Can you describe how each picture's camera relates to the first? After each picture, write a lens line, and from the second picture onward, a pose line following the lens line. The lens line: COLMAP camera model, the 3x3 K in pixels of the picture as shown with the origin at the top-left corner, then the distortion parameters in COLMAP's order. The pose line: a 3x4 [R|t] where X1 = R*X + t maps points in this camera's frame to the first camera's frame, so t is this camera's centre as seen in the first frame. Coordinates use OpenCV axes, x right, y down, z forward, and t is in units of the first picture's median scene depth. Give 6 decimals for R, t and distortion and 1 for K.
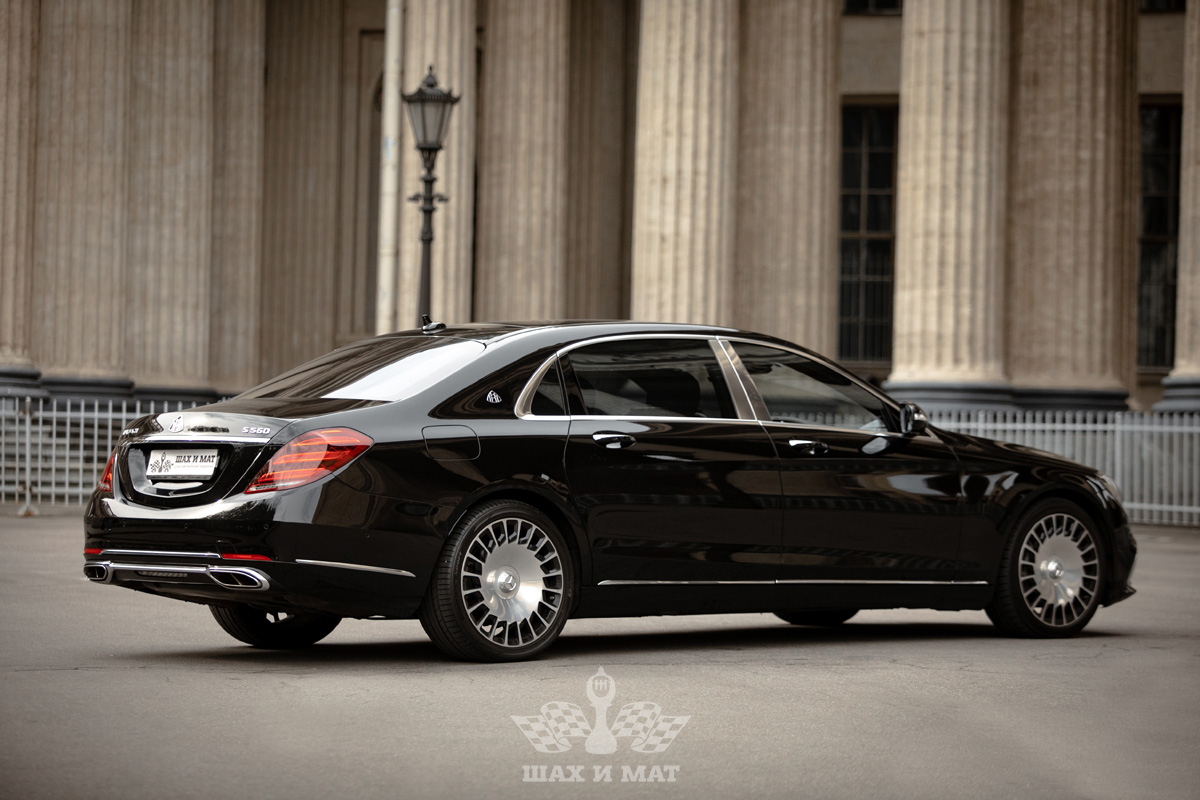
lens RADIAL K [[3487.2, 0, 598.7], [0, 3487.2, 403.9], [0, 0, 1]] dist [-0.008255, 0.000000]
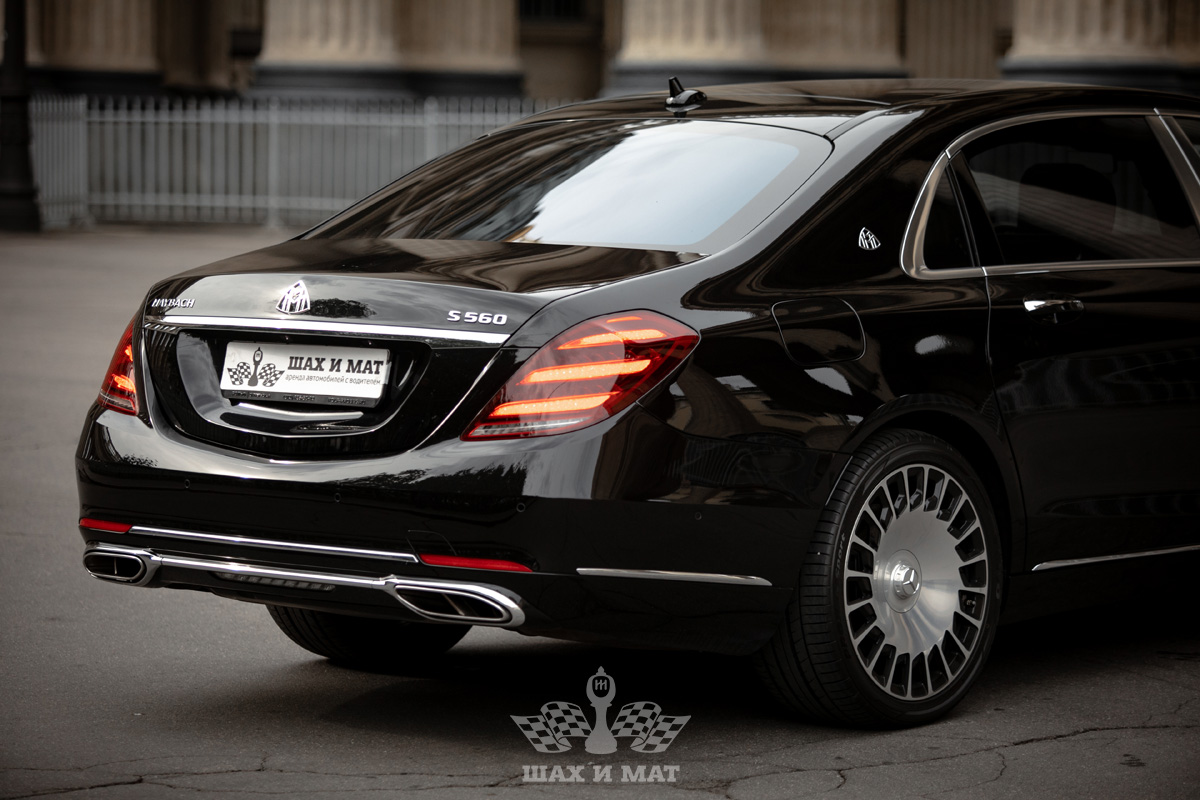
lens RADIAL K [[4145.8, 0, 603.3], [0, 4145.8, 396.7], [0, 0, 1]] dist [0.157718, 0.000000]
pose [[0.989045, -0.016389, 0.146702, -0.168161], [0.003916, 0.996381, 0.084911, -0.032905], [-0.147562, -0.083406, 0.985530, 0.371966]]
